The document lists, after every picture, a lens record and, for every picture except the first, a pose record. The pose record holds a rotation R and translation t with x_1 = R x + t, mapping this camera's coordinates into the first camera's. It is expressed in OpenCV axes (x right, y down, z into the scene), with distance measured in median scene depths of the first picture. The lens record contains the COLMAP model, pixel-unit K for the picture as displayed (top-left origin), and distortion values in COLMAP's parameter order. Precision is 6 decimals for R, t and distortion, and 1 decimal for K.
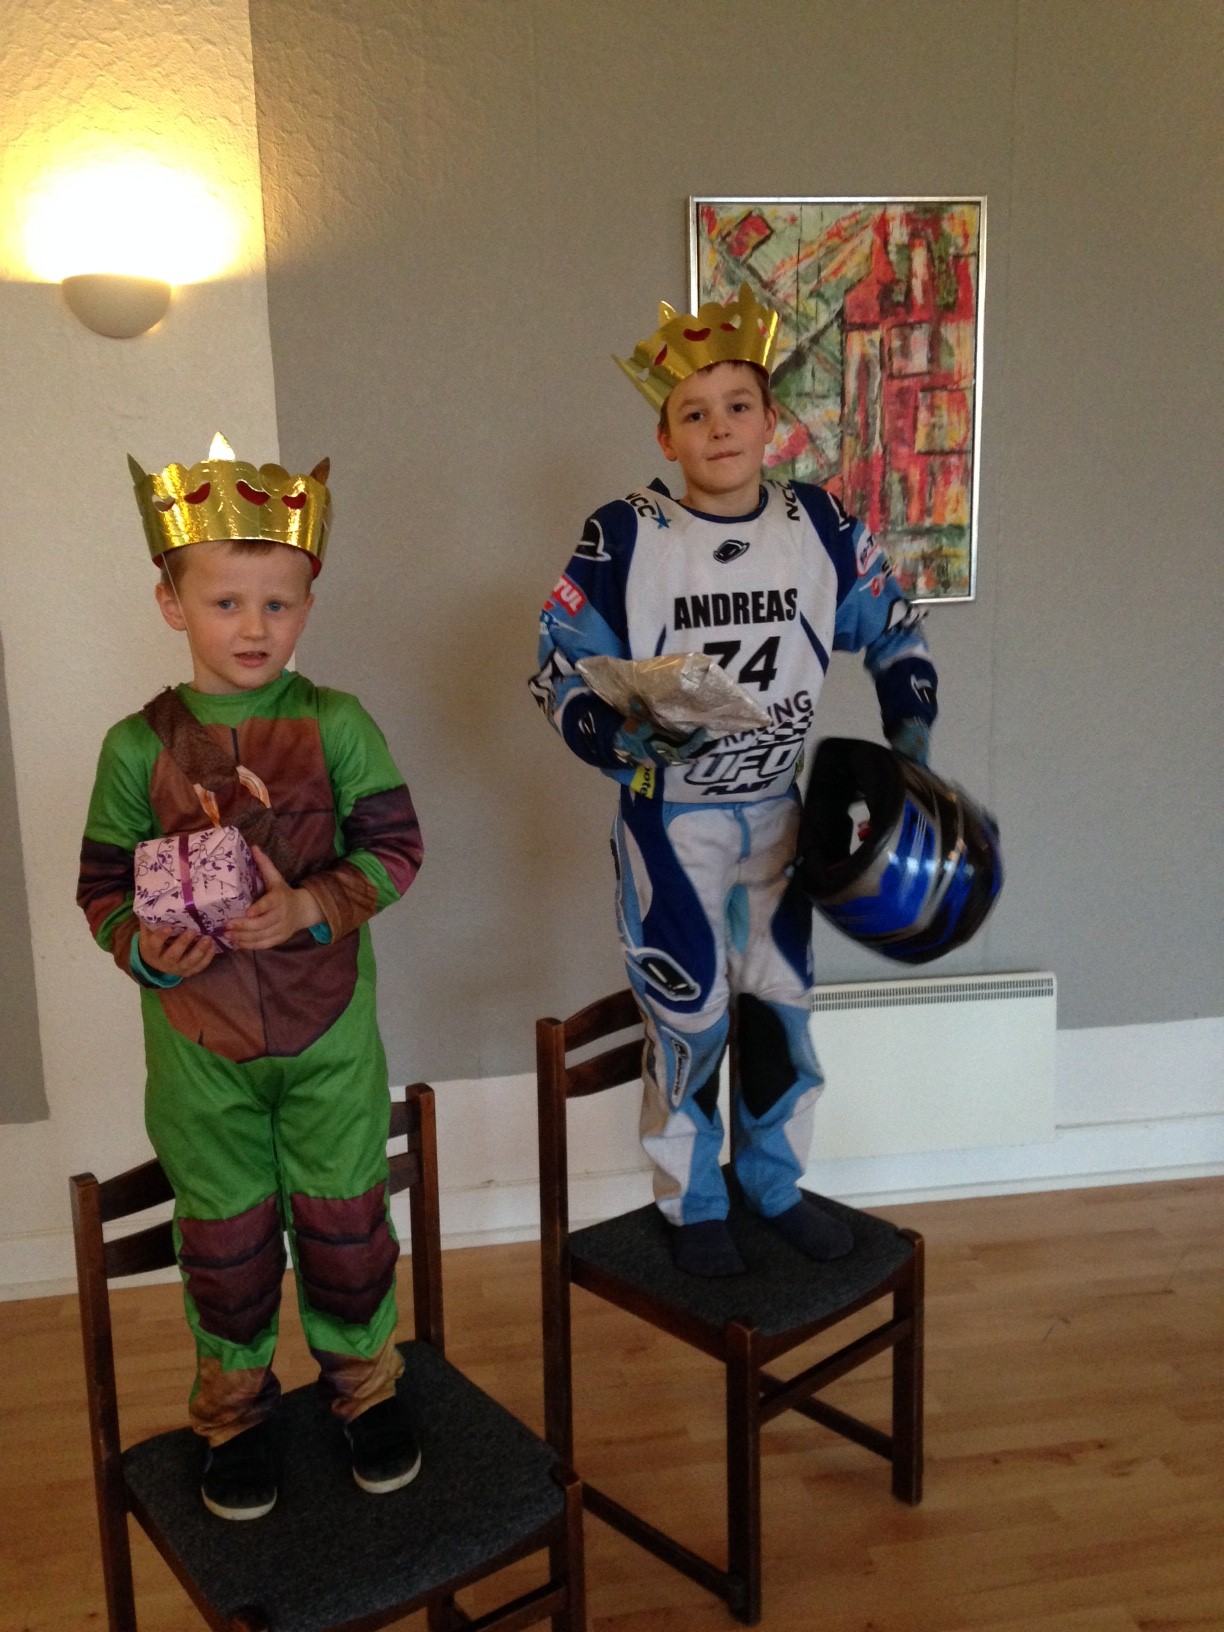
lens RADIAL K [[1515.8, 0, 611.7], [0, 1515.8, 820.2], [0, 0, 1]] dist [0.046048, 0.000000]
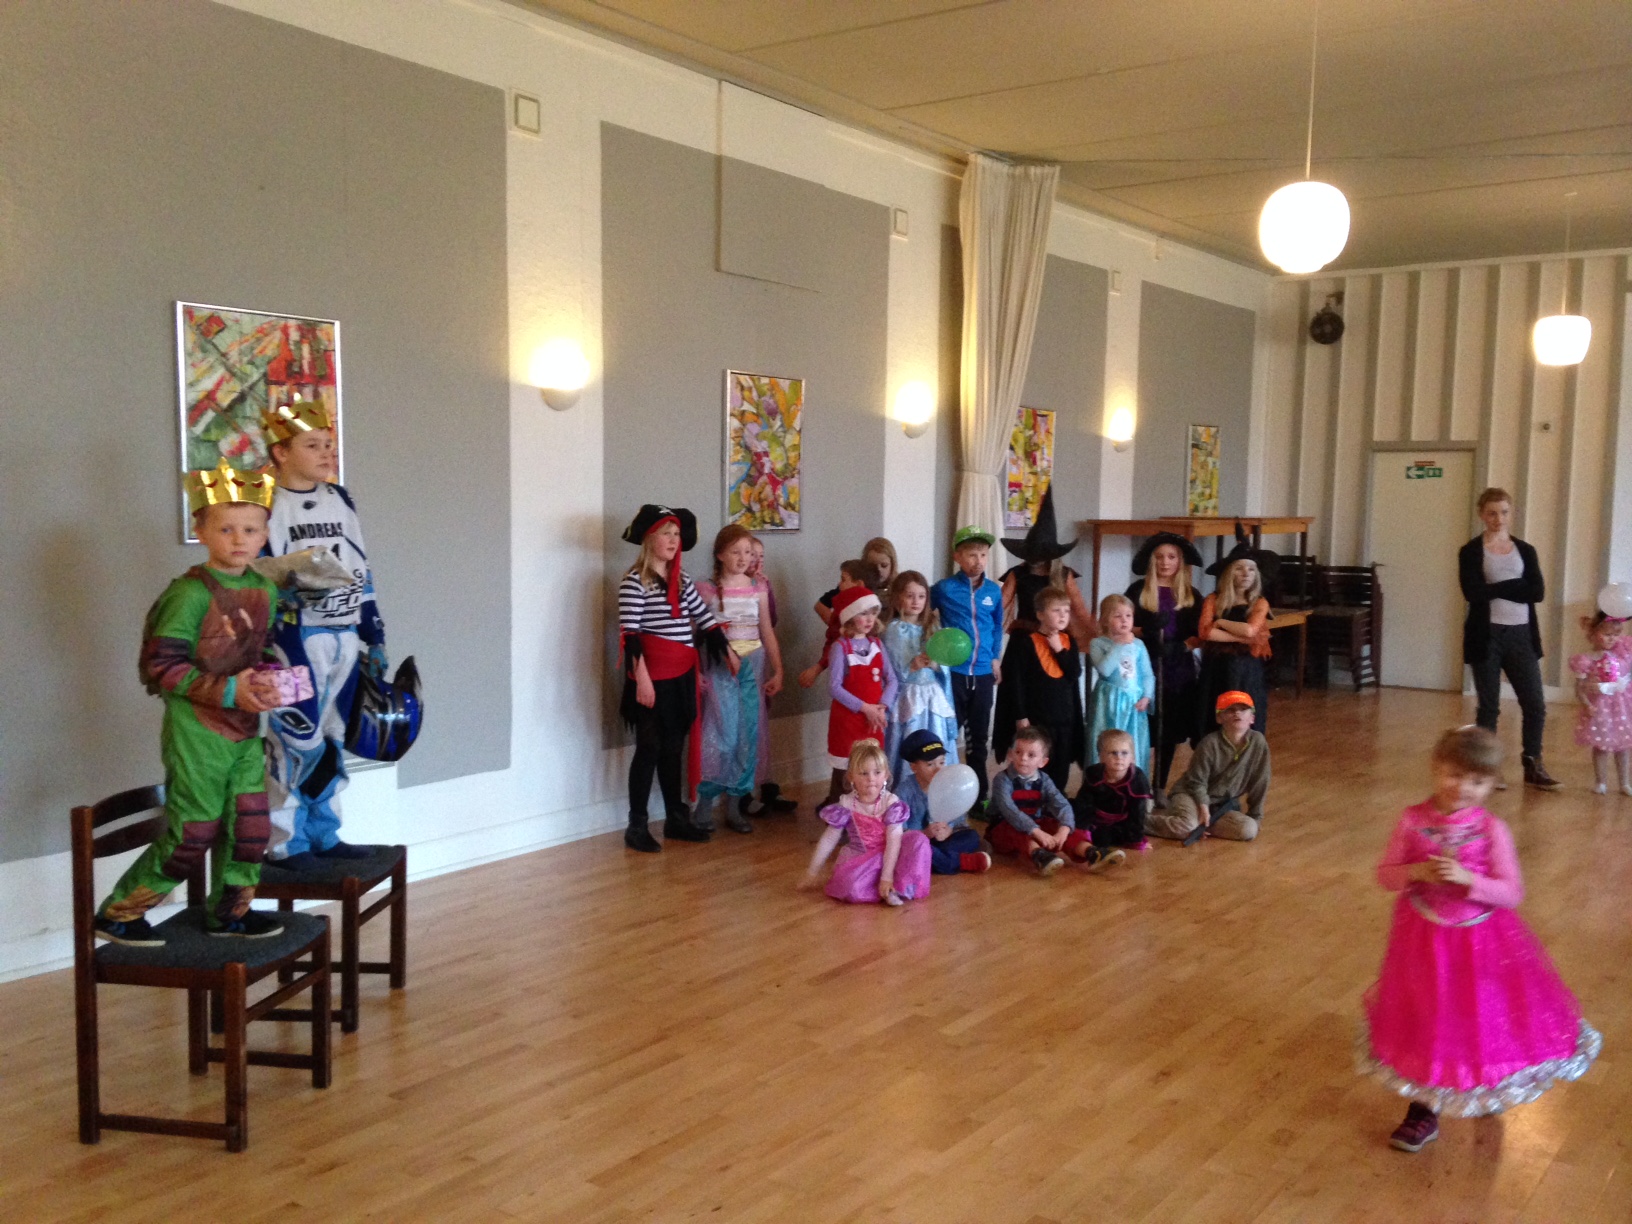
lens RADIAL K [[1515.8, 0, 816.1], [0, 1515.8, 613.5], [0, 0, 1]] dist [0.046048, 0.000000]
pose [[0.718026, -0.022034, 0.695668, -0.631041], [0.104861, 0.991515, -0.076826, 0.145066], [-0.688072, 0.128111, 0.714244, -0.668607]]
